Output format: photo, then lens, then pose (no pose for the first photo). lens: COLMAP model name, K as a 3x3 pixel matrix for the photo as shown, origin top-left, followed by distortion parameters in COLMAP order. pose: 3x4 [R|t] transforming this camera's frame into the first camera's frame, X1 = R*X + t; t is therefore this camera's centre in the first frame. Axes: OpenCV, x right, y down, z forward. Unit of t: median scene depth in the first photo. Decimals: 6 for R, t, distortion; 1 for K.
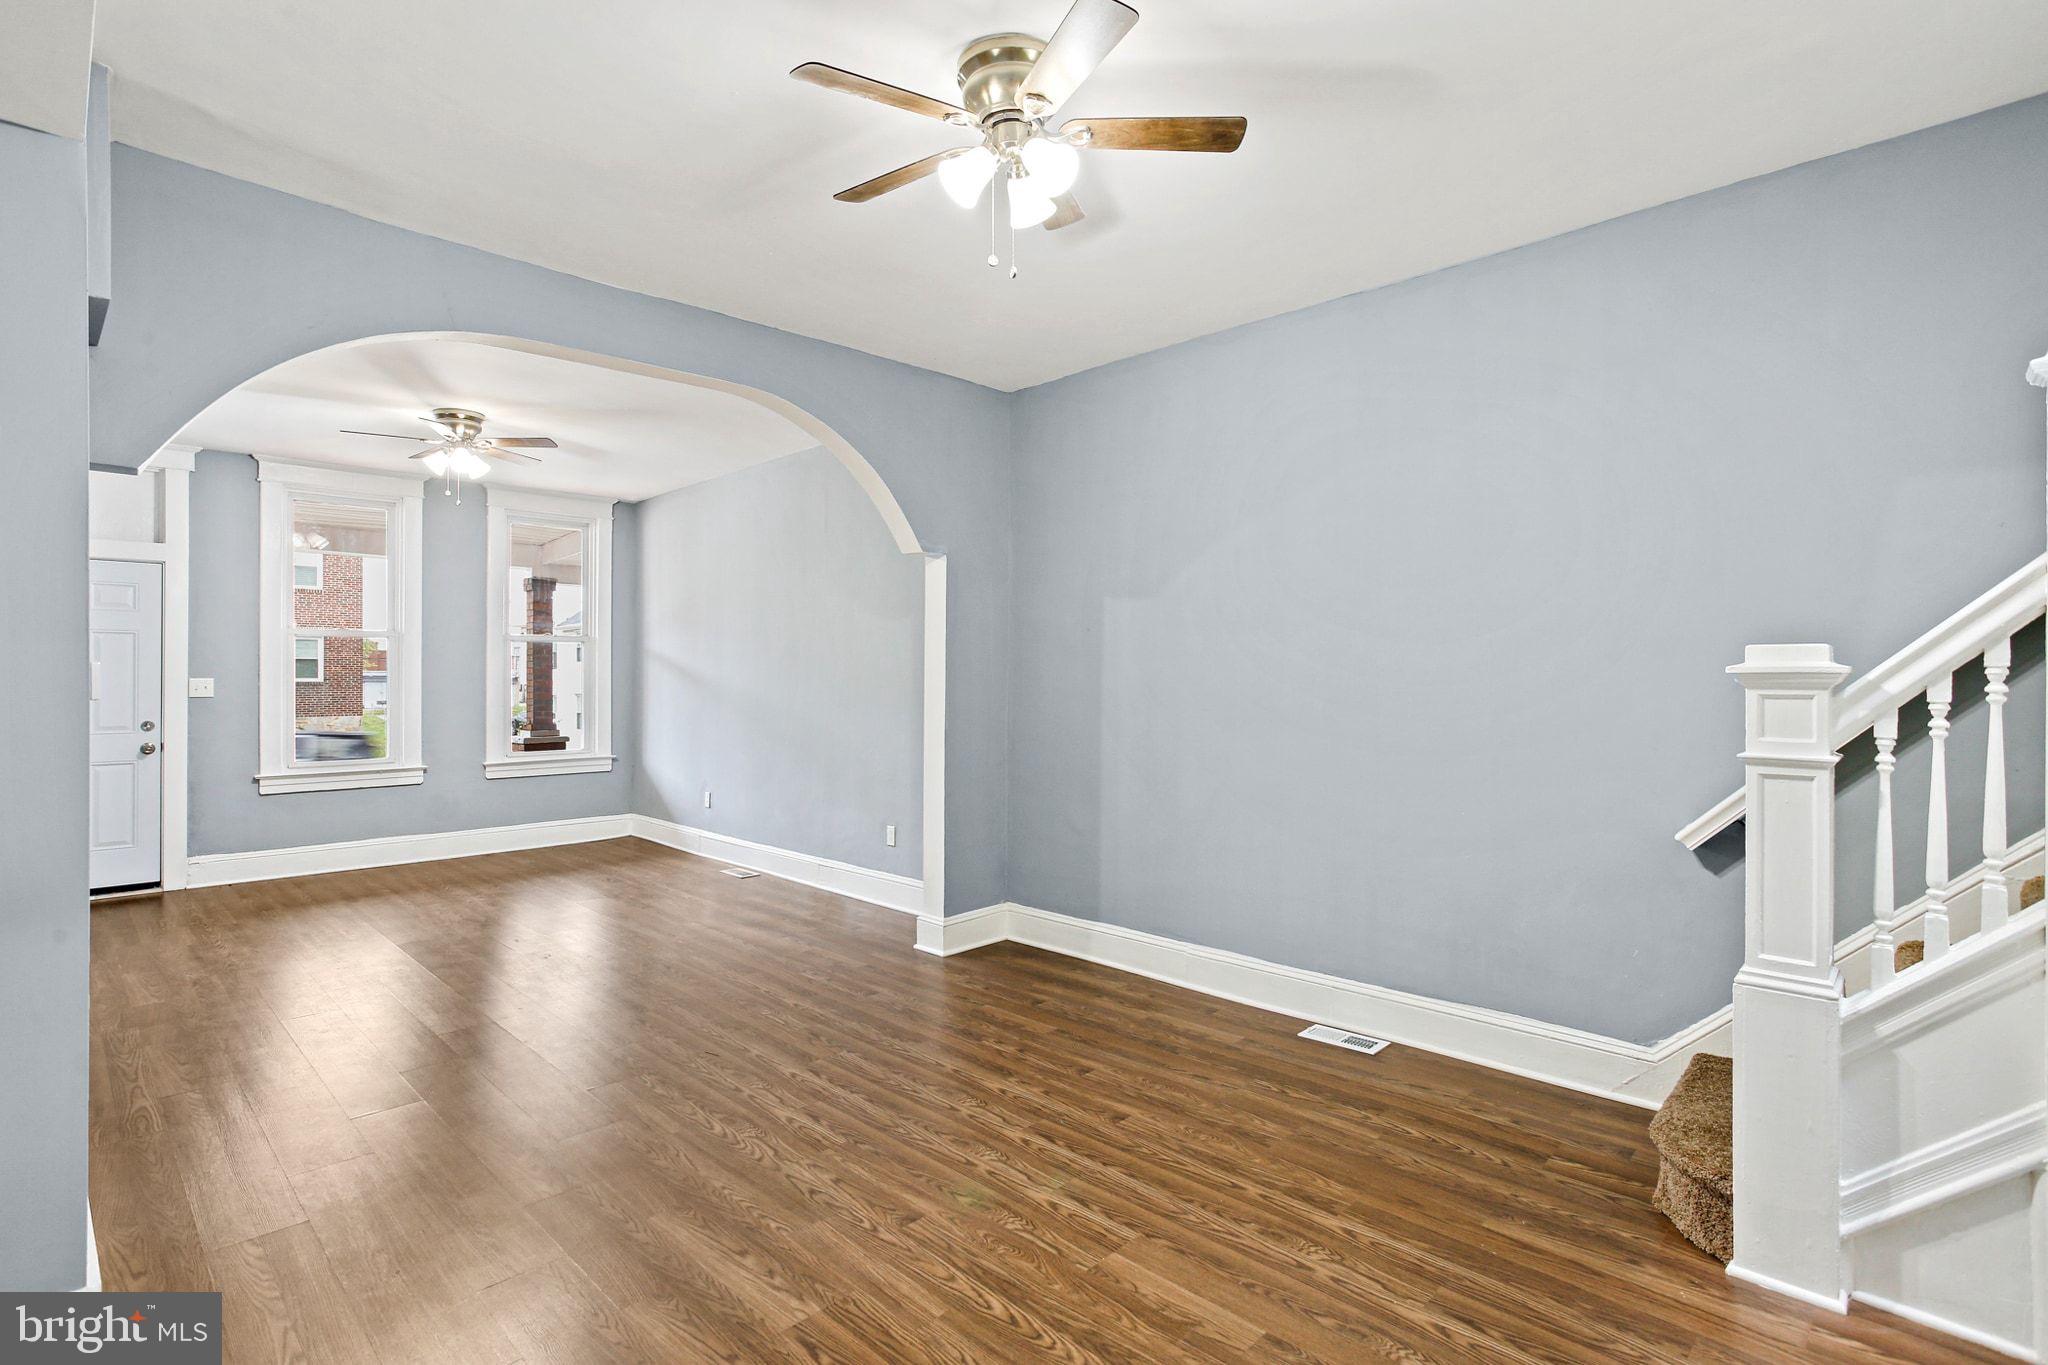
lens RADIAL K [[996.0, 0, 1031.5], [0, 996.0, 674.1], [0, 0, 1]] dist [-0.033626, 0.015881]
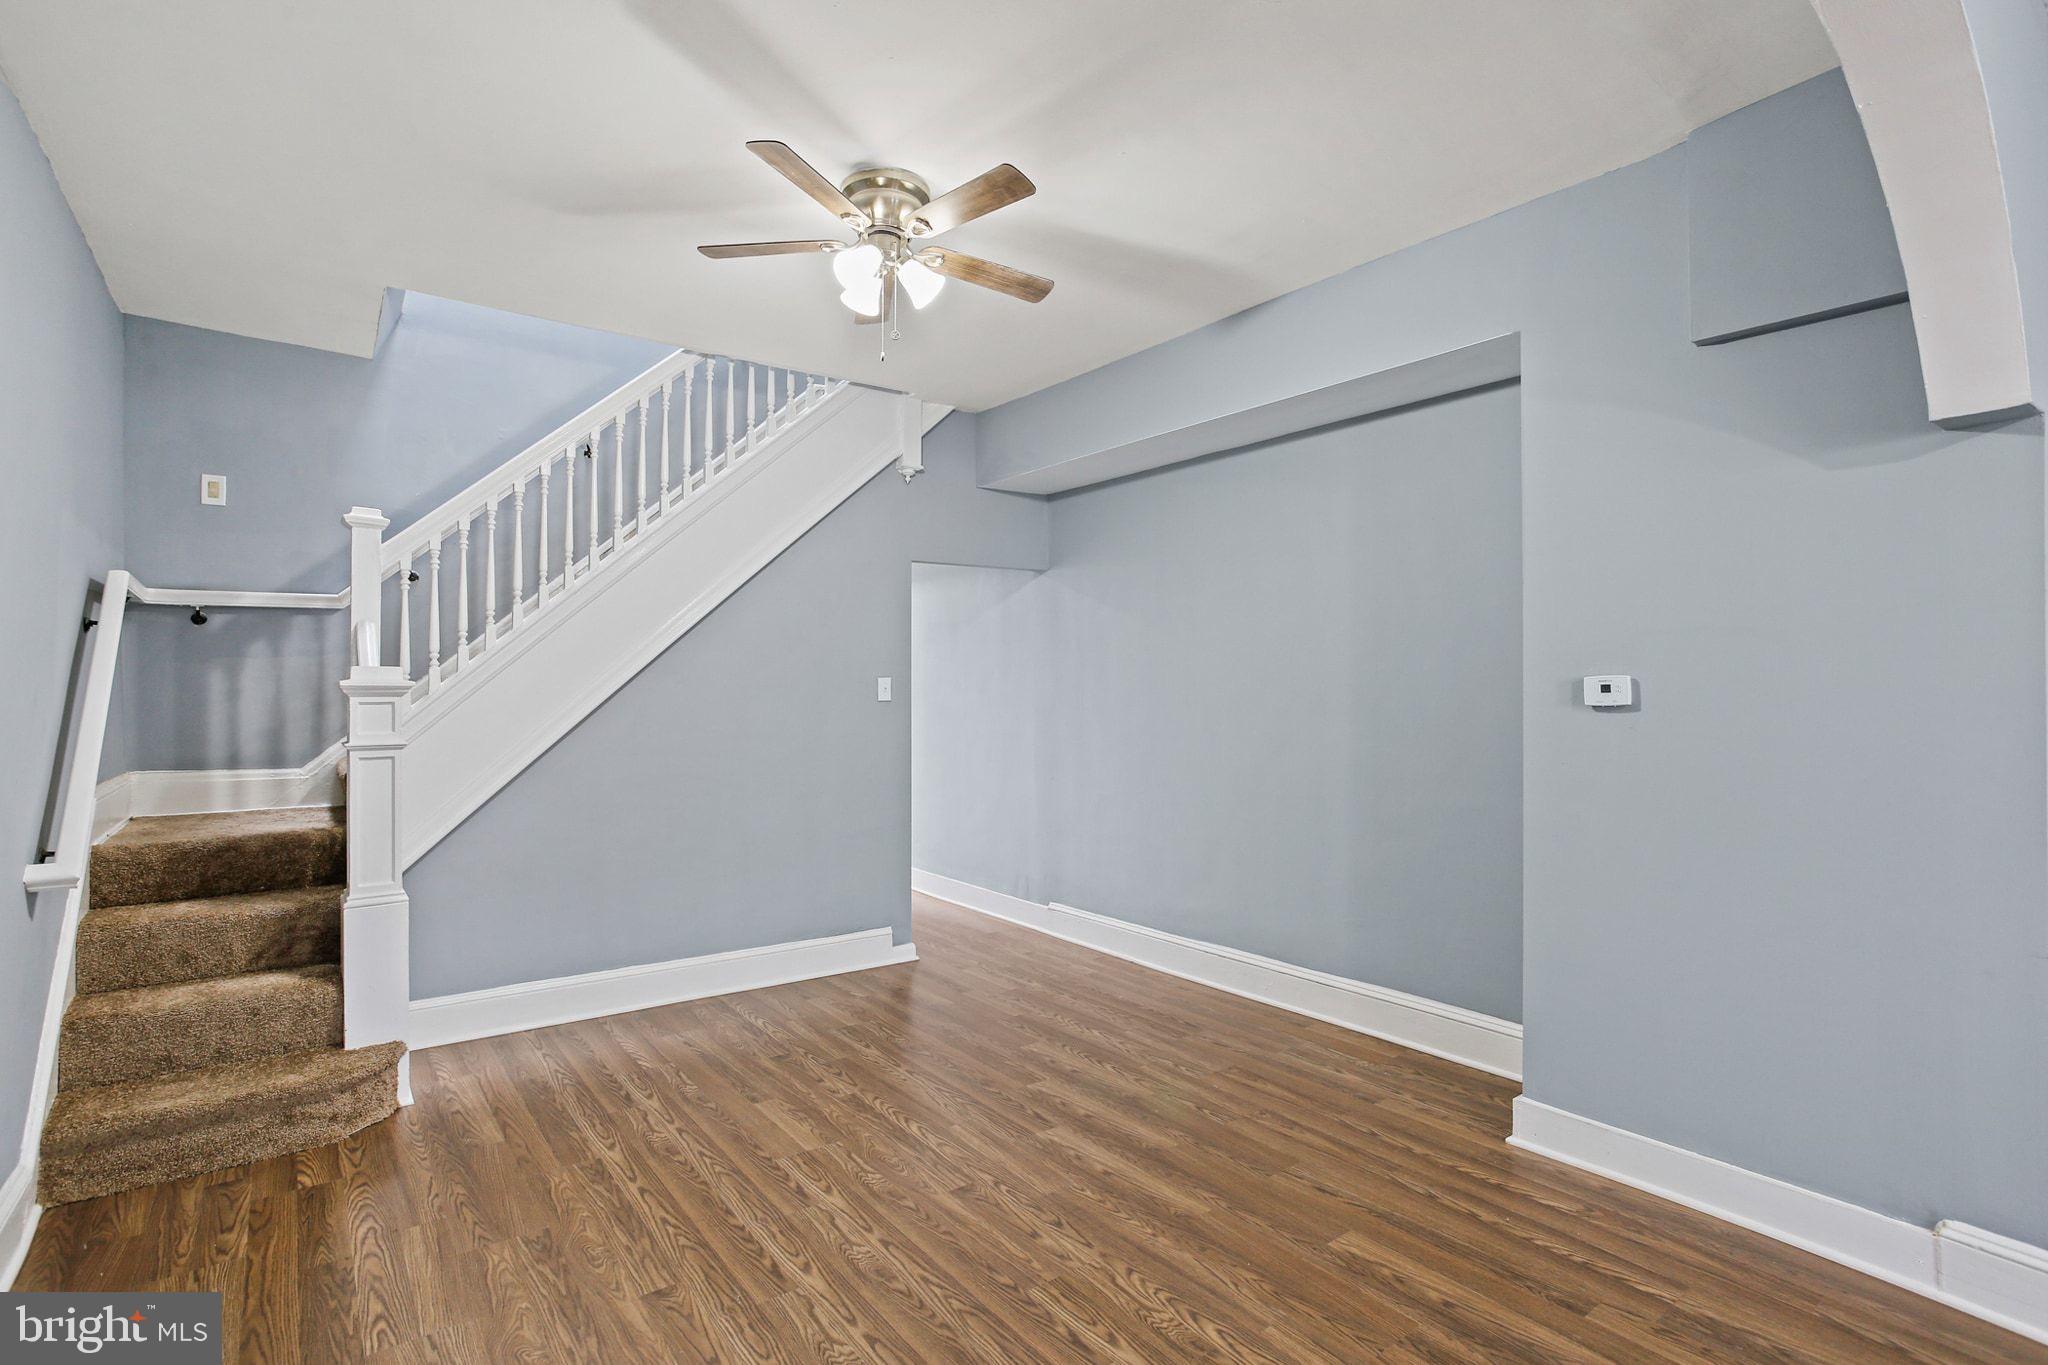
lens RADIAL K [[996.0, 0, 1028.1], [0, 996.0, 673.1], [0, 0, 1]] dist [-0.033626, 0.015881]
pose [[-0.989678, 0.003310, 0.143268, -0.182183], [0.000927, 0.999860, -0.016698, 0.002430], [-0.143303, -0.016393, -0.989543, 1.077454]]
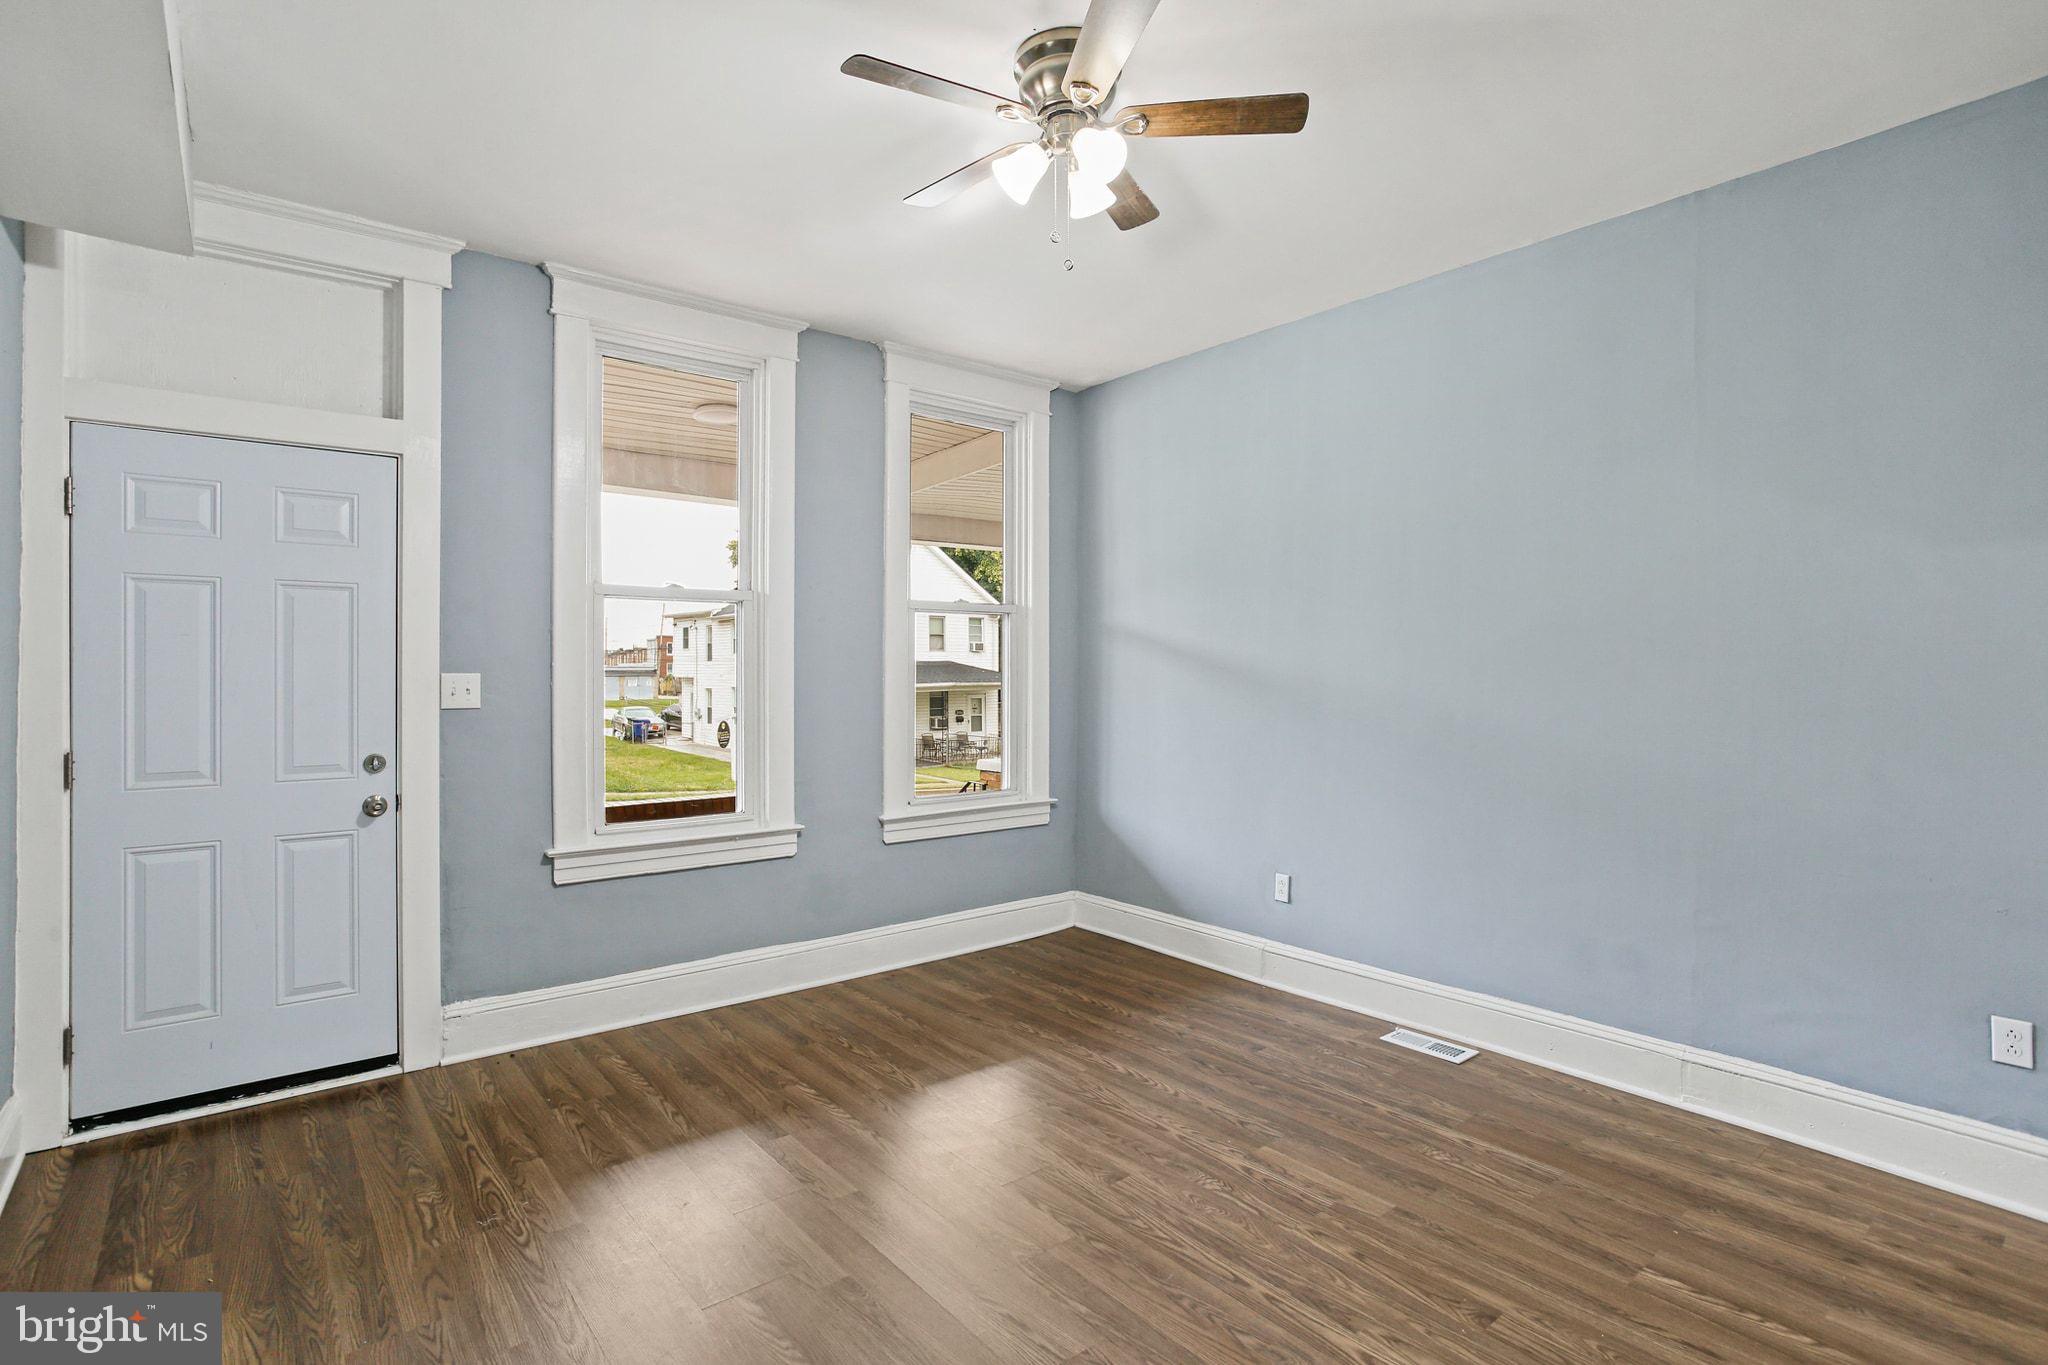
lens RADIAL K [[996.0, 0, 1018.2], [0, 996.0, 678.2], [0, 0, 1]] dist [-0.033626, 0.015881]
pose [[0.993338, 0.000503, -0.115234, -0.634208], [0.000306, 0.999975, 0.007003, 0.004116], [0.115234, -0.006991, 0.993314, 0.654898]]
